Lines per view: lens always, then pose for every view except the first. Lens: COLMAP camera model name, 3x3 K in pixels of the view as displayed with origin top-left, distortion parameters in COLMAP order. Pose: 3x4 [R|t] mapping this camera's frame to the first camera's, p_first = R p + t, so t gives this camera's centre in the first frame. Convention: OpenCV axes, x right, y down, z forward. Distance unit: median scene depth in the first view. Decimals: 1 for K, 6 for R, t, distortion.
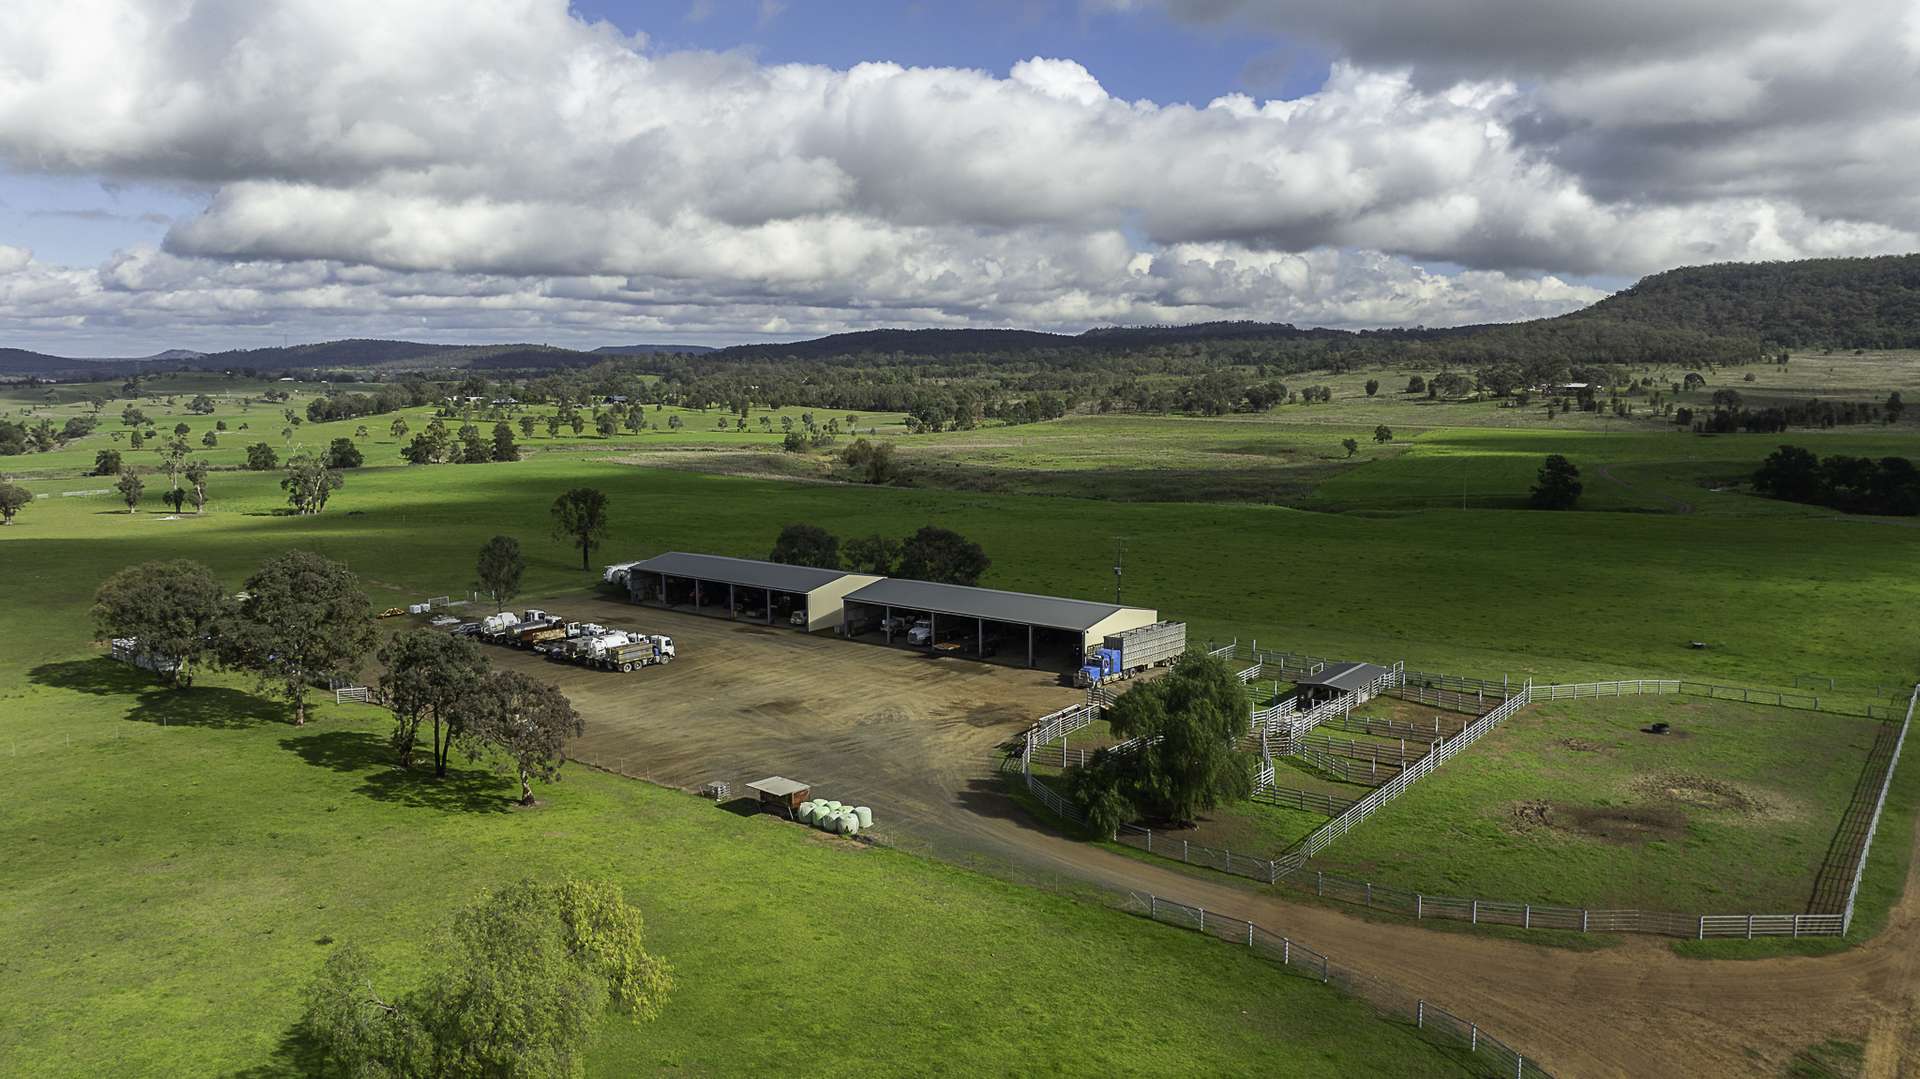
lens RADIAL K [[1356.4, 0, 960.0], [0, 1356.4, 539.5], [0, 0, 1]] dist [-0.038072, 0.043036]
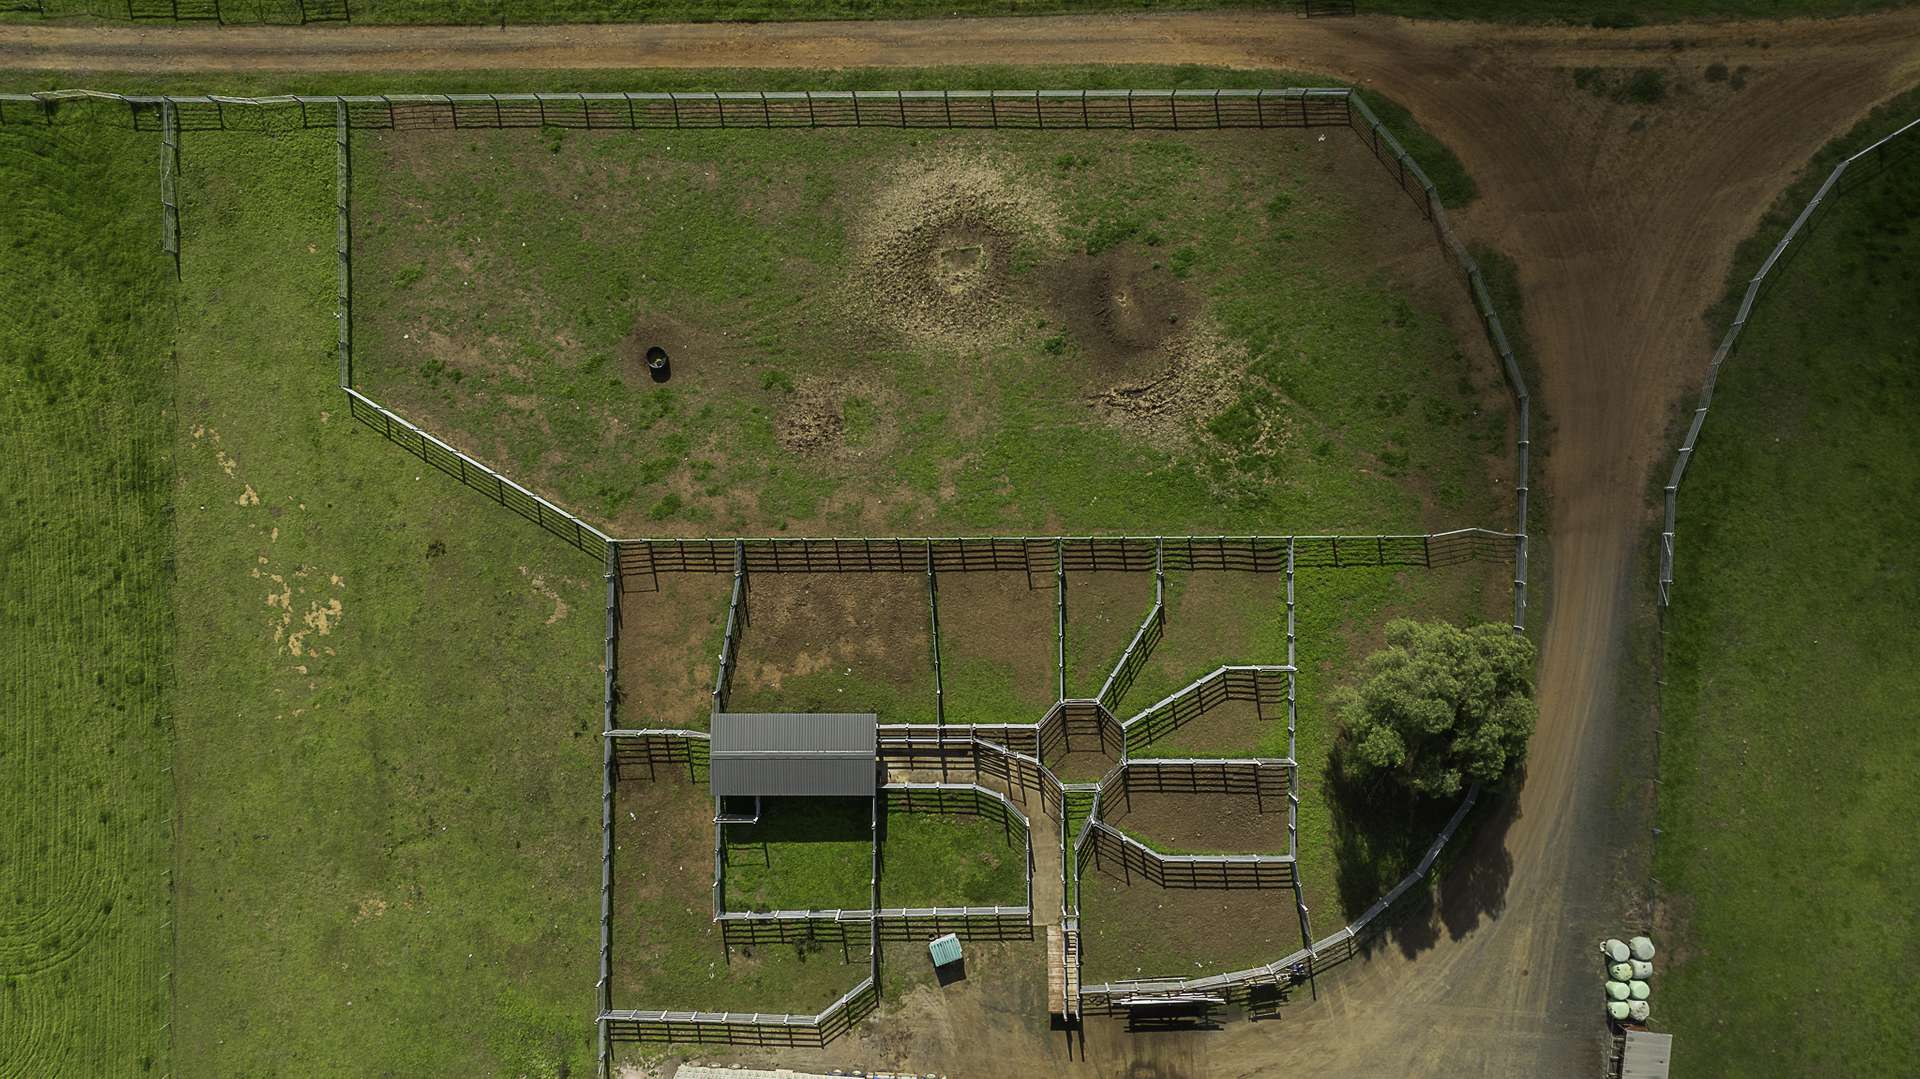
lens RADIAL K [[1356.4, 0, 960.0], [0, 1356.4, 539.5], [0, 0, 1]] dist [-0.038072, 0.043036]
pose [[-0.609291, -0.792835, -0.013302, 0.411539], [0.106376, -0.098351, 0.989450, -0.685091], [-0.785779, 0.601448, 0.144263, 0.963097]]
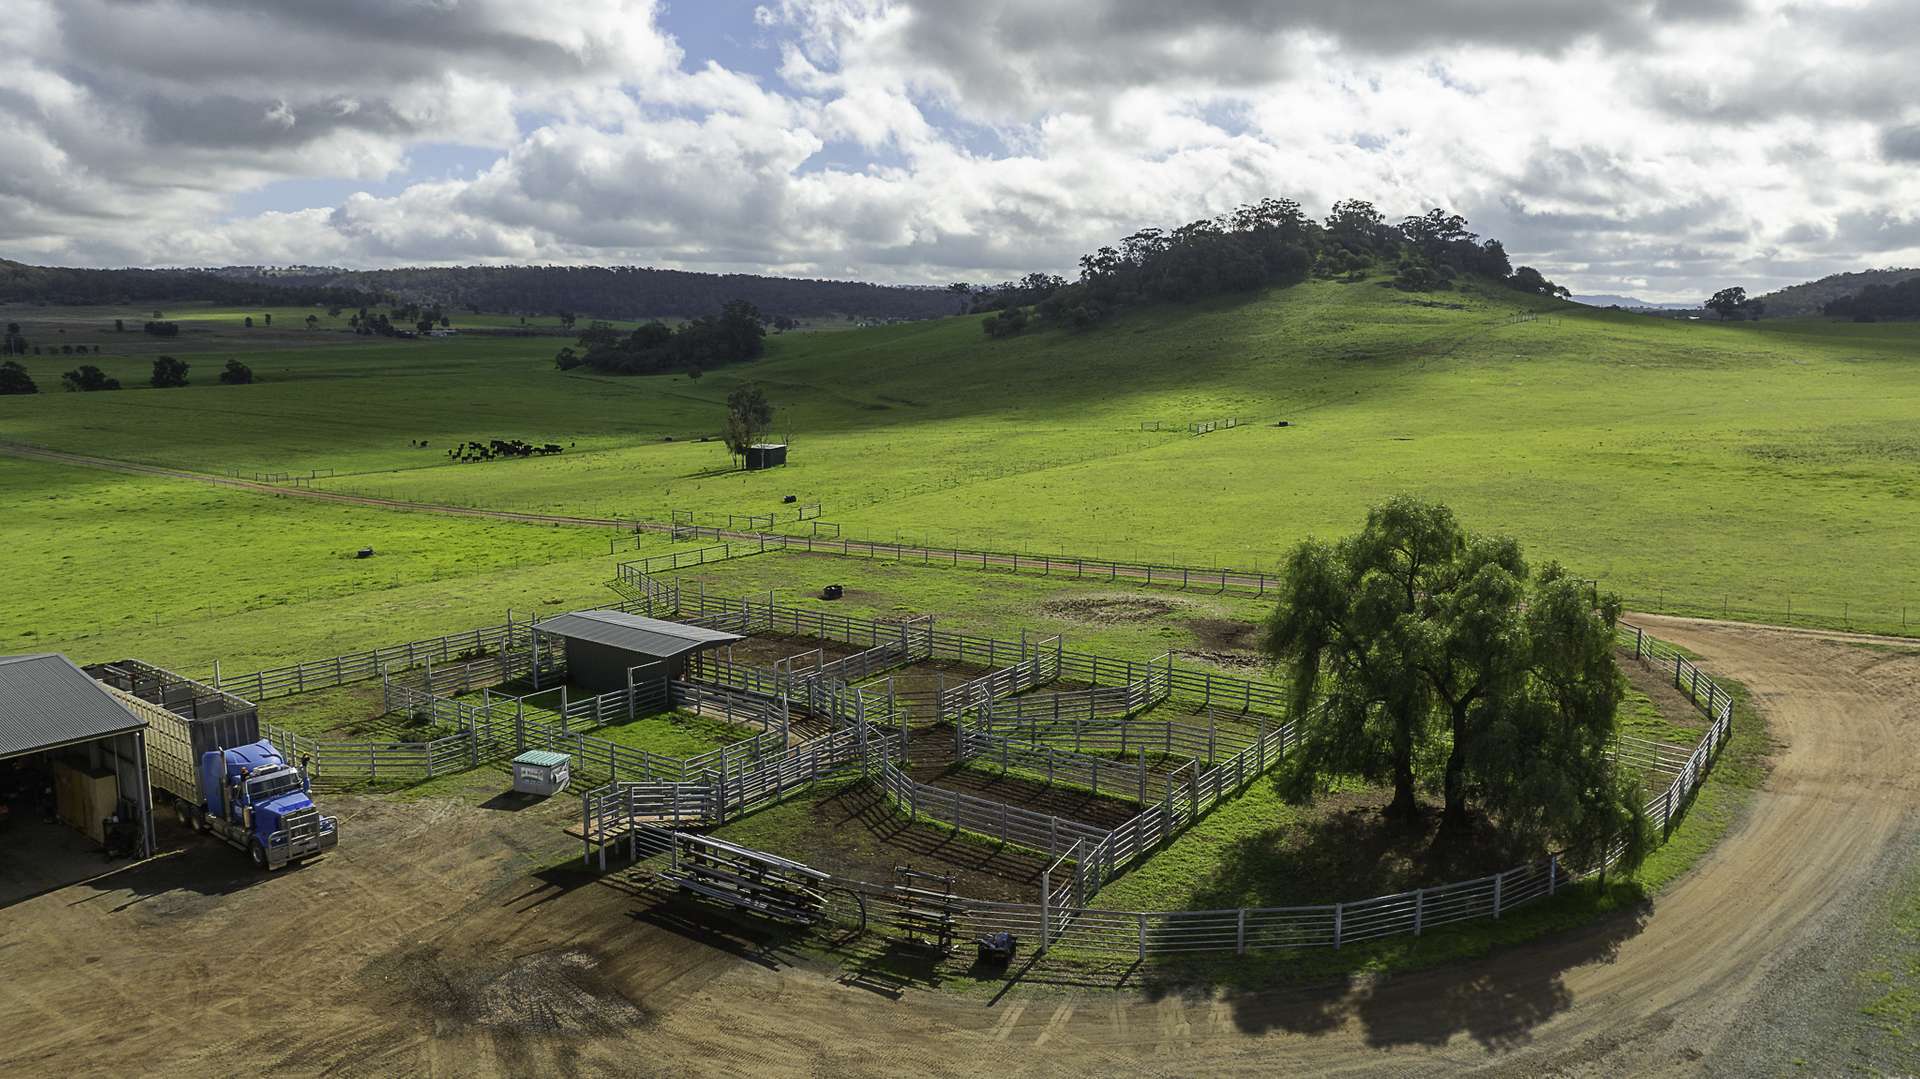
lens RADIAL K [[1356.4, 0, 960.0], [0, 1356.4, 539.5], [0, 0, 1]] dist [-0.038072, 0.043036]
pose [[-0.020617, -0.158037, 0.987218, -0.313587], [0.122387, 0.979603, 0.159374, -0.006456], [-0.992268, 0.124108, -0.000855, 1.080646]]
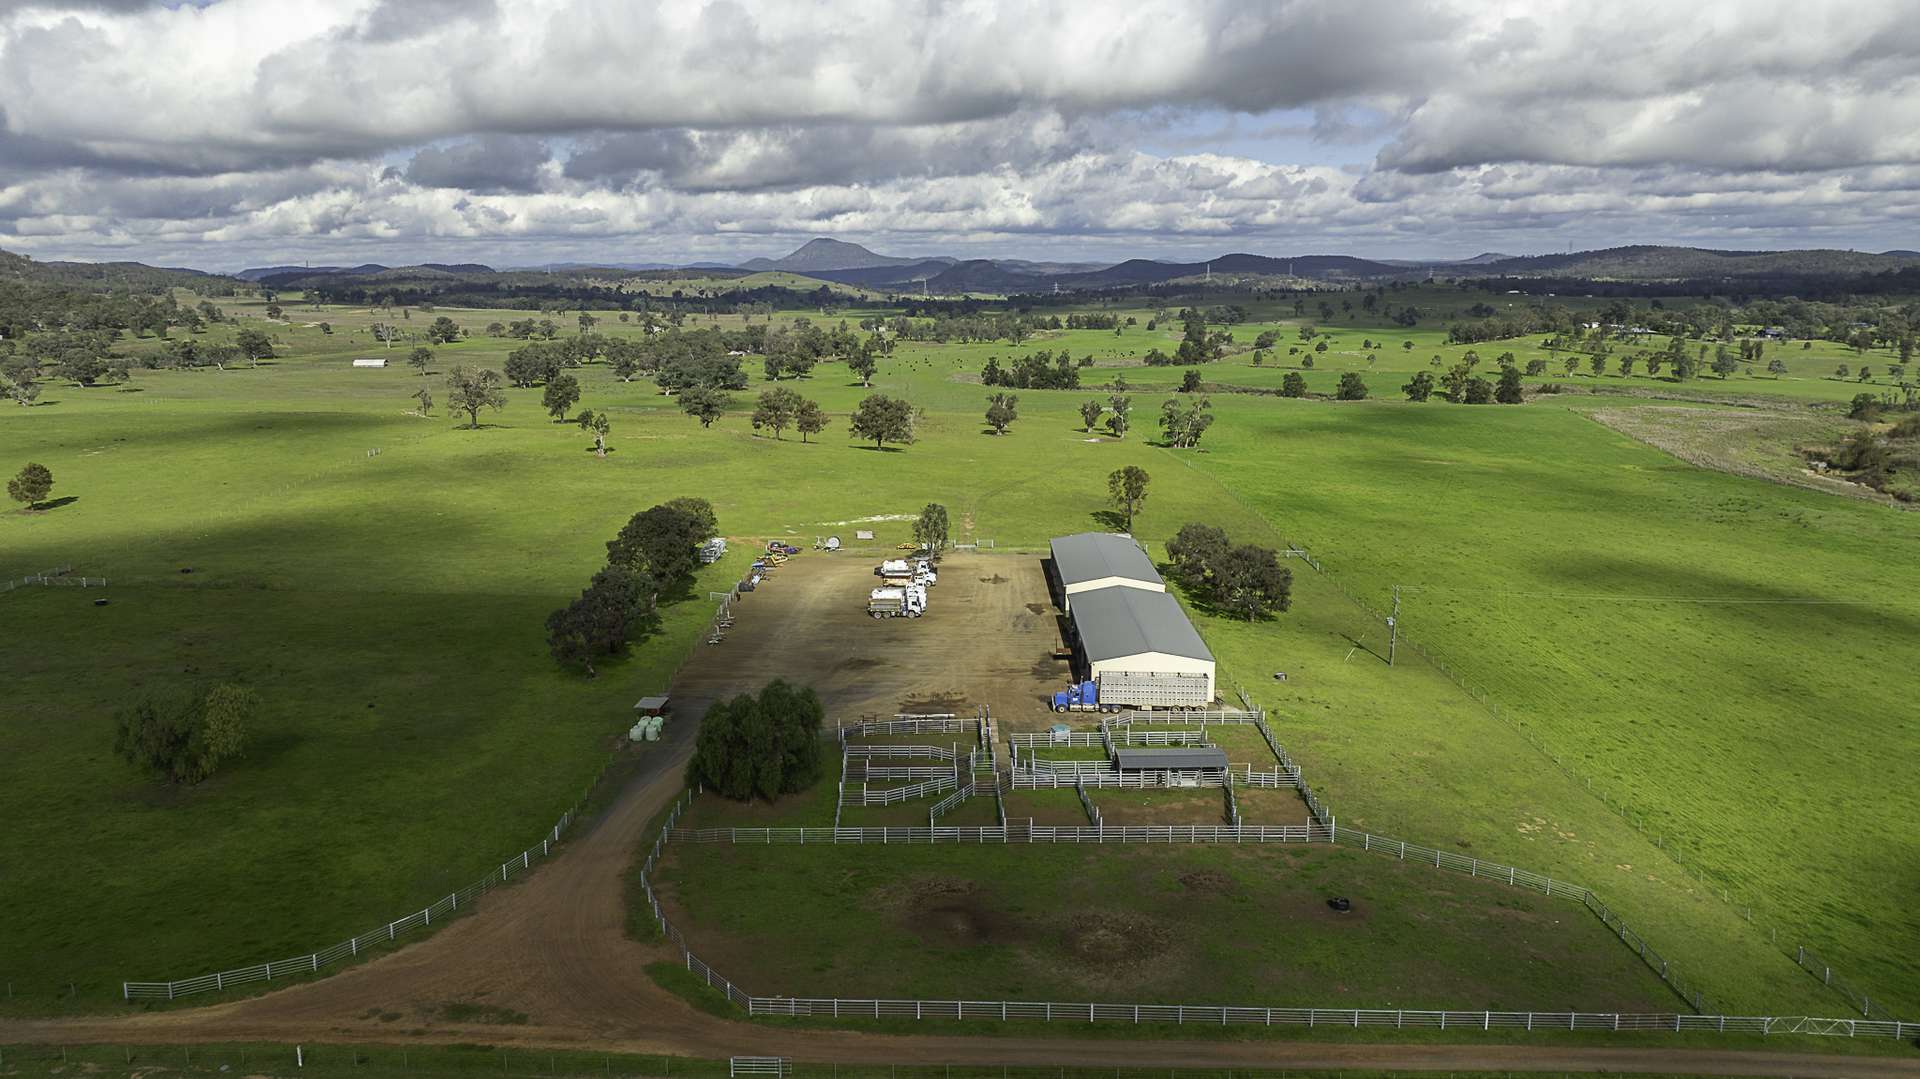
lens RADIAL K [[1356.4, 0, 960.0], [0, 1356.4, 539.5], [0, 0, 1]] dist [-0.038072, 0.043036]
pose [[0.622675, 0.154688, -0.767038, 1.193863], [-0.099885, 0.987959, 0.118155, -0.213977], [0.776079, 0.003043, 0.630628, 0.270015]]
